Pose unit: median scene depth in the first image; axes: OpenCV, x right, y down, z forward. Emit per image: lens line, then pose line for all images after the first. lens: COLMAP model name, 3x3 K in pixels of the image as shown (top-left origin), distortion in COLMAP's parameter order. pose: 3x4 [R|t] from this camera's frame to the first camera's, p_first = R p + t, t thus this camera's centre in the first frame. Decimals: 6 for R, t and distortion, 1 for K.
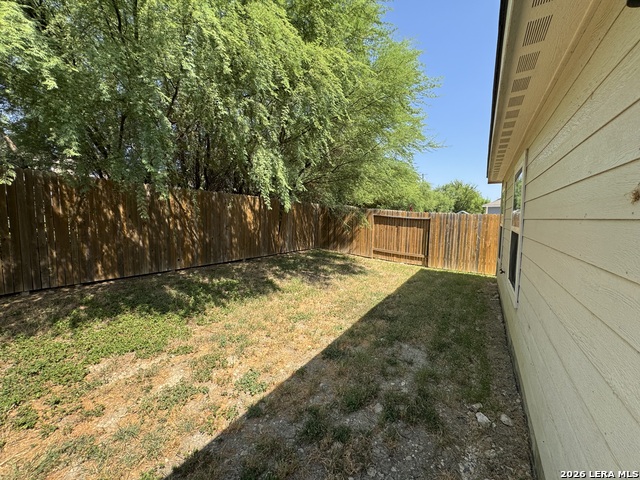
lens RADIAL K [[255.6, 0, 322.1], [0, 255.6, 243.8], [0, 0, 1]] dist [-0.003754, 0.000169]
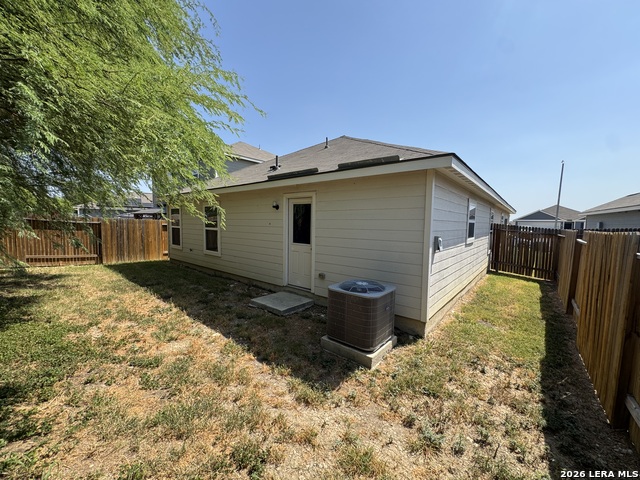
lens RADIAL K [[255.6, 0, 322.1], [0, 255.6, 241.9], [0, 0, 1]] dist [-0.003754, 0.000169]
pose [[0.124334, -0.086822, 0.988435, -0.609086], [0.092204, 0.992865, 0.075613, -0.005379], [-0.987947, 0.081737, 0.131452, -0.157448]]
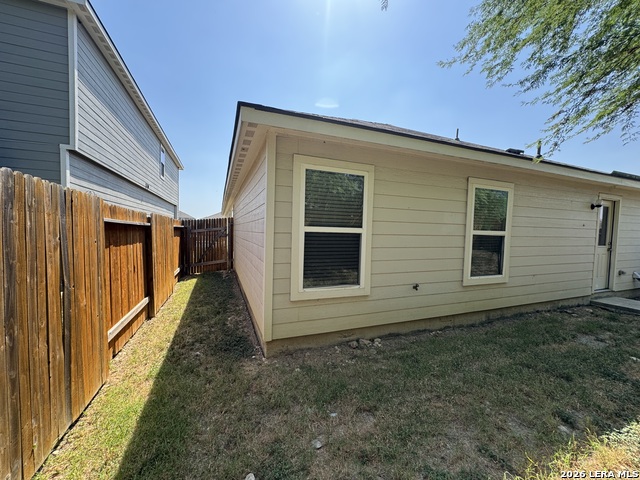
lens RADIAL K [[255.6, 0, 321.2], [0, 255.6, 240.9], [0, 0, 1]] dist [-0.003754, 0.000169]
pose [[-0.808705, -0.048499, 0.586211, 0.260085], [0.034219, 0.991028, 0.129197, -0.079482], [-0.587218, 0.124542, -0.799790, 0.959316]]
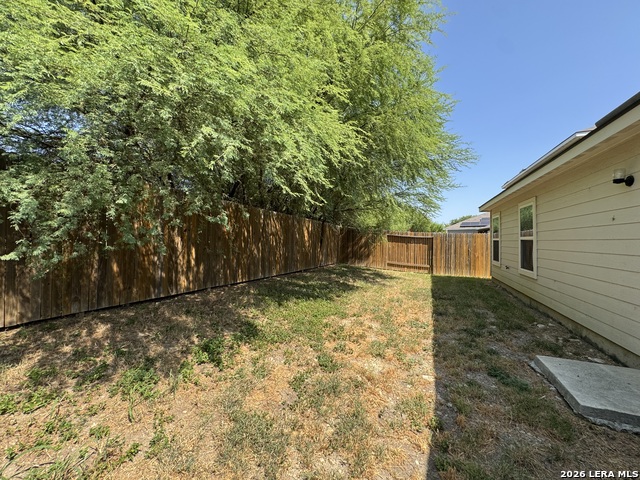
lens RADIAL K [[255.6, 0, 320.0], [0, 255.6, 241.7], [0, 0, 1]] dist [-0.003754, 0.000169]
pose [[0.986885, -0.009873, 0.161120, -0.359978], [0.026441, 0.994533, -0.101016, 0.042347], [-0.159242, 0.103951, 0.981751, -0.199125]]
